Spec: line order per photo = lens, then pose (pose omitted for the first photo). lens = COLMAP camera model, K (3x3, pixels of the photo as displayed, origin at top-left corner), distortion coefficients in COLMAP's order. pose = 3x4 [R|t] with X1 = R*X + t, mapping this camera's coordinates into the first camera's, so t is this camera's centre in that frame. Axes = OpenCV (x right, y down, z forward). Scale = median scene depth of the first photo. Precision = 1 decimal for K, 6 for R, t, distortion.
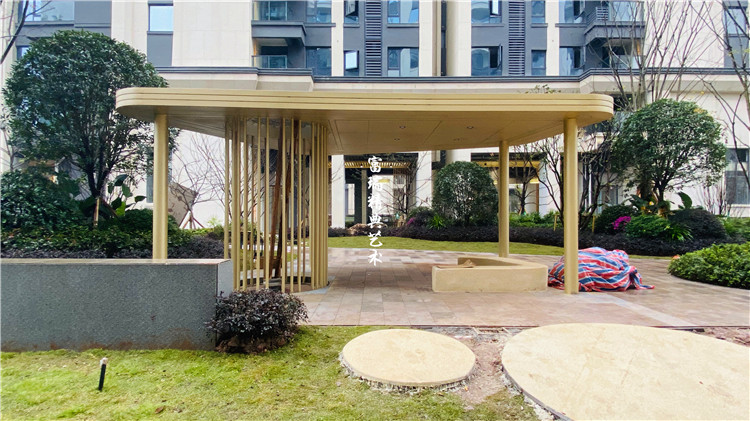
lens RADIAL K [[411.2, 0, 375.0], [0, 411.2, 210.5], [0, 0, 1]] dist [0.032362, -0.034575]
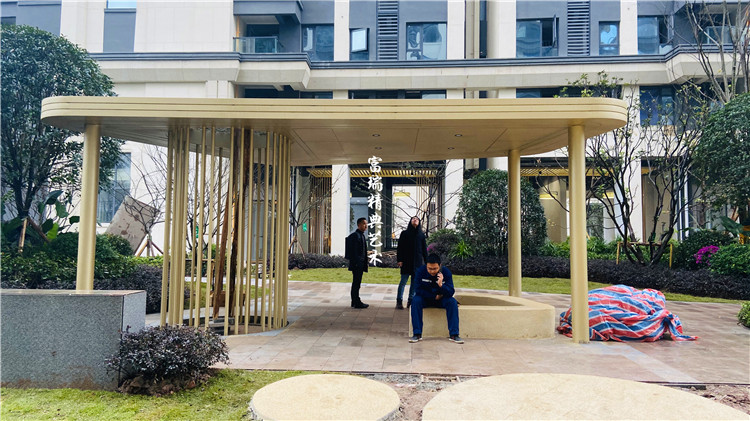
lens RADIAL K [[560.6, 0, 372.4], [0, 560.6, 198.6], [0, 0, 1]] dist [0.112688, -0.140181]
pose [[0.997361, 0.002091, -0.072573, 0.126094], [-0.006484, 0.998156, -0.060351, -0.006182], [0.072313, 0.060662, 0.995535, -0.114745]]
